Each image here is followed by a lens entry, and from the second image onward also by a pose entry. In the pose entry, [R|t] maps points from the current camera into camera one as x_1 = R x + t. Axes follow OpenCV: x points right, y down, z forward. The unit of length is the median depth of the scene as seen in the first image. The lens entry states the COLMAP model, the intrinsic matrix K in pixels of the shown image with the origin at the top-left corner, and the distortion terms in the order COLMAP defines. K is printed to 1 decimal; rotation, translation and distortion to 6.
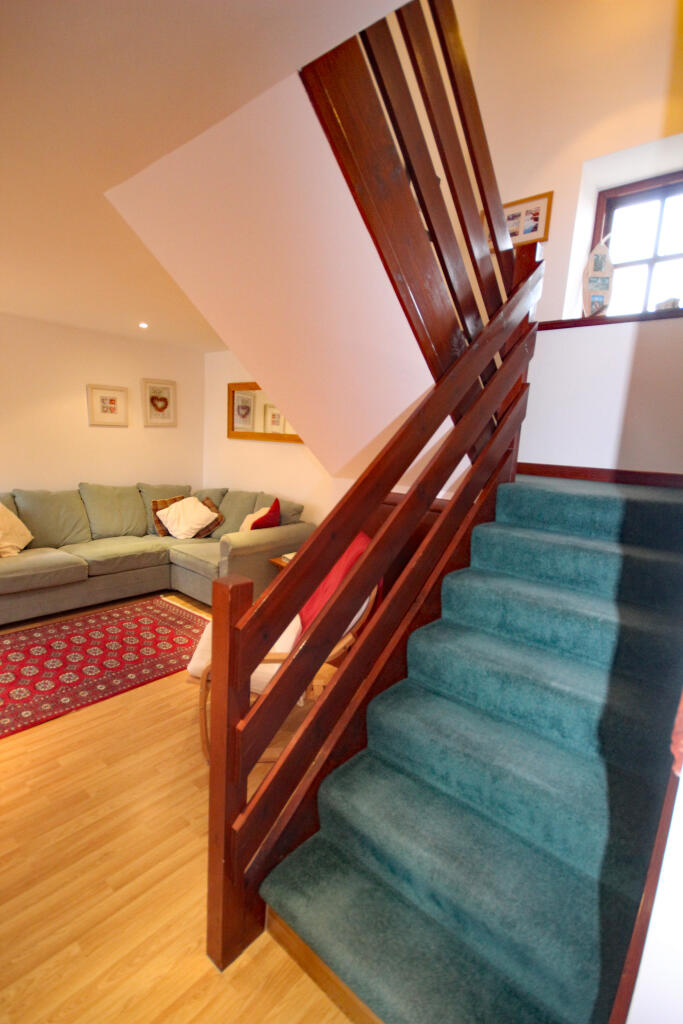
lens RADIAL K [[473.8, 0, 342.0], [0, 473.8, 518.2], [0, 0, 1]] dist [0.003167, 0.000146]
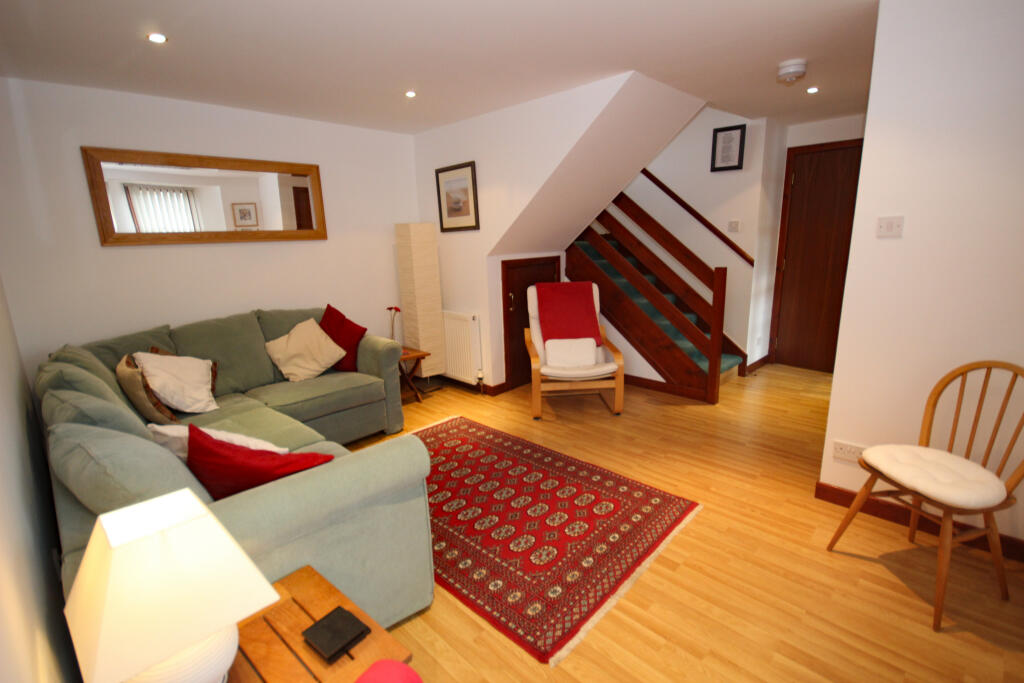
lens RADIAL K [[473.8, 0, 514.2], [0, 473.8, 342.3], [0, 0, 1]] dist [0.003167, 0.000146]
pose [[0.071728, -0.288353, 0.954834, -1.339665], [0.187518, 0.944128, 0.271033, -0.206463], [-0.979639, 0.159608, 0.121792, 0.787935]]
